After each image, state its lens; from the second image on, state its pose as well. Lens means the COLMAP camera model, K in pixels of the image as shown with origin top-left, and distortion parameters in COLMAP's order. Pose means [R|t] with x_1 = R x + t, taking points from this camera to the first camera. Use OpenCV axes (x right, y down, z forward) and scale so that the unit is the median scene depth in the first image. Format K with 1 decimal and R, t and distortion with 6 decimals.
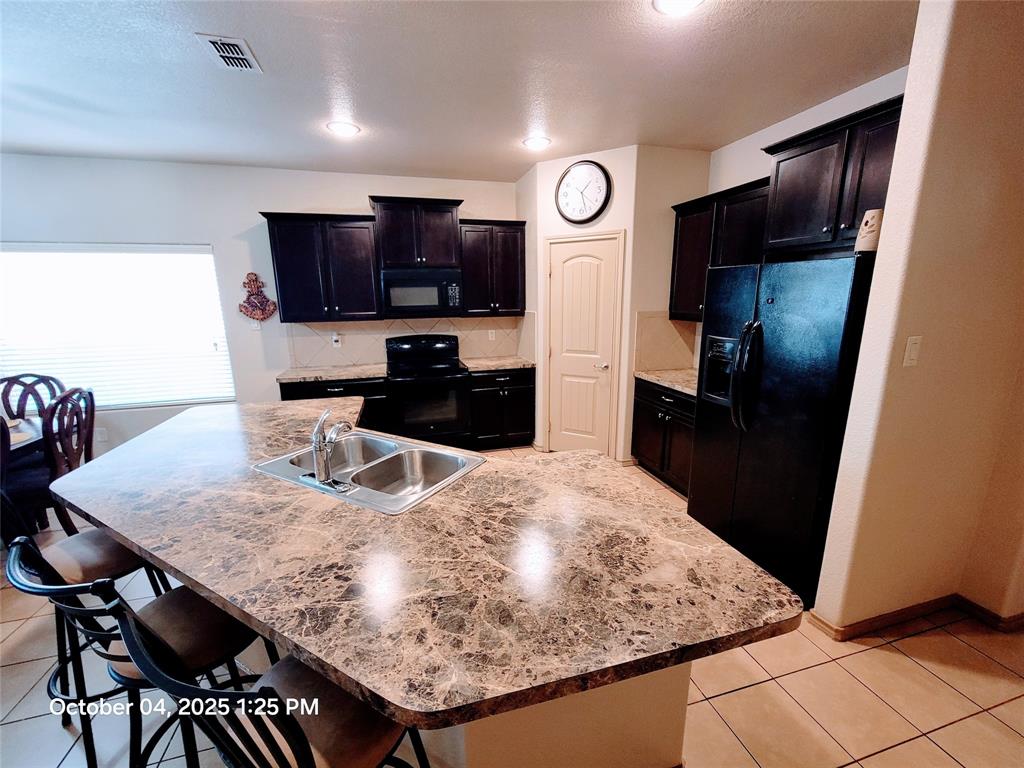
lens RADIAL K [[420.3, 0, 509.7], [0, 420.3, 392.0], [0, 0, 1]] dist [-0.002752, 0.000117]
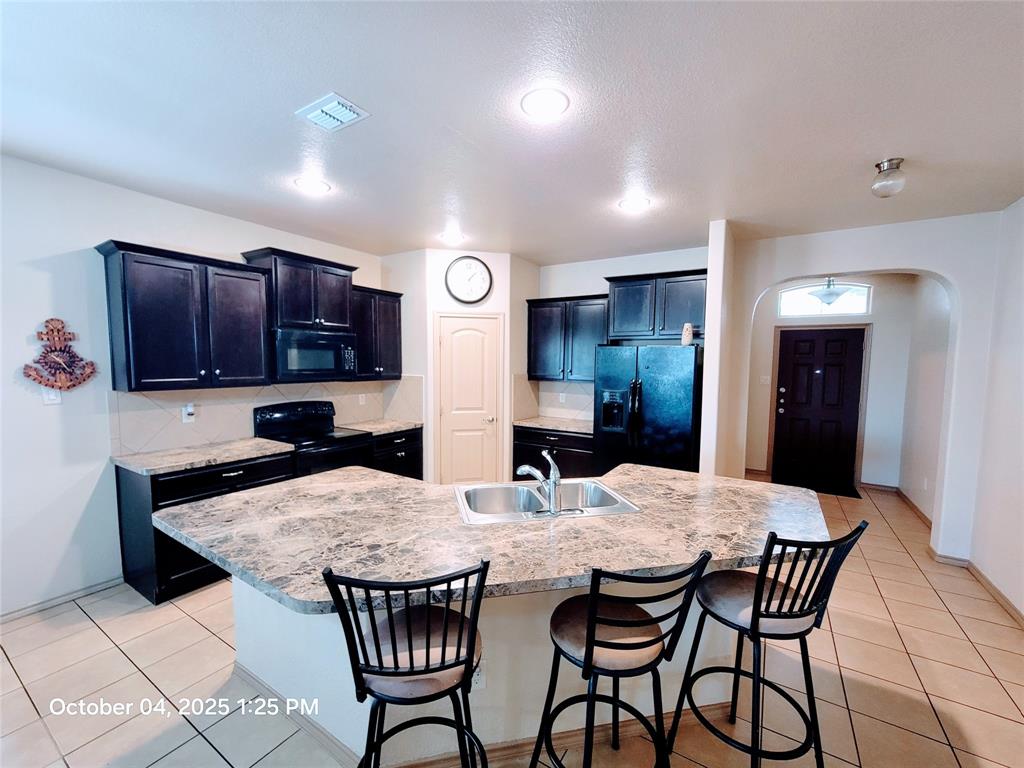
lens RADIAL K [[420.3, 0, 510.6], [0, 420.3, 388.1], [0, 0, 1]] dist [-0.002752, 0.000117]
pose [[0.742052, -0.023842, 0.669918, -0.533322], [0.132477, 0.984873, -0.111691, -0.007047], [-0.657121, 0.171629, 0.733986, 0.061243]]
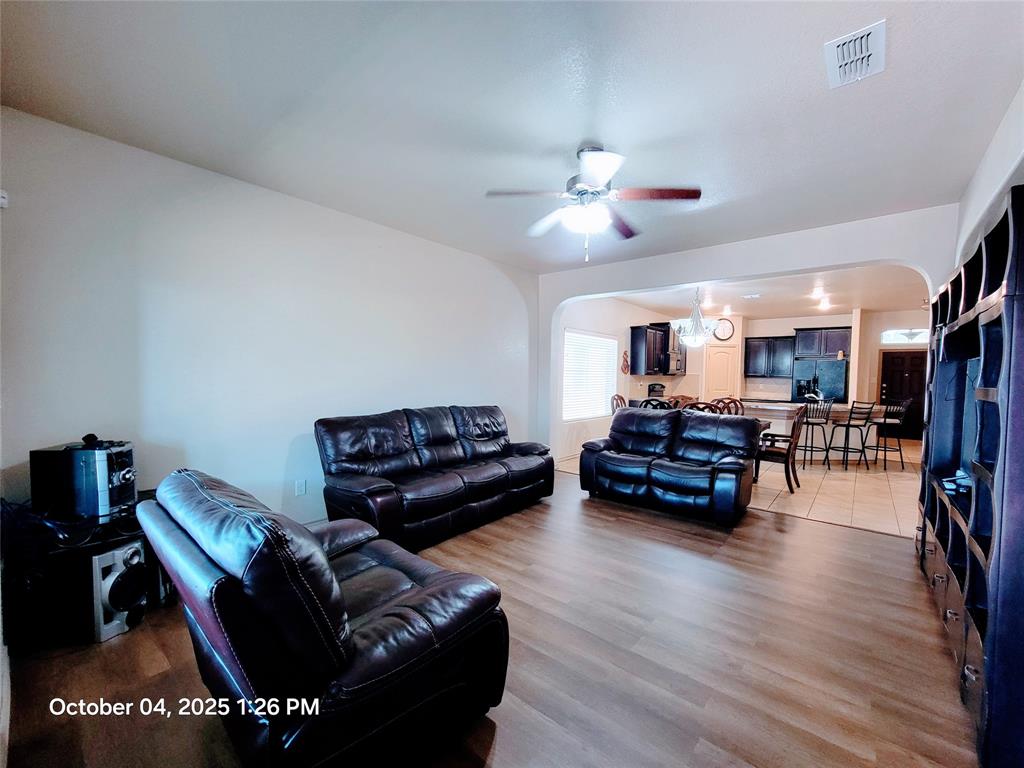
lens RADIAL K [[420.3, 0, 506.6], [0, 420.3, 387.0], [0, 0, 1]] dist [-0.002752, 0.000117]
pose [[0.829321, 0.010349, 0.558677, -2.272851], [0.098334, 0.981522, -0.164151, 0.171468], [-0.550052, 0.191071, 0.812979, -0.316154]]
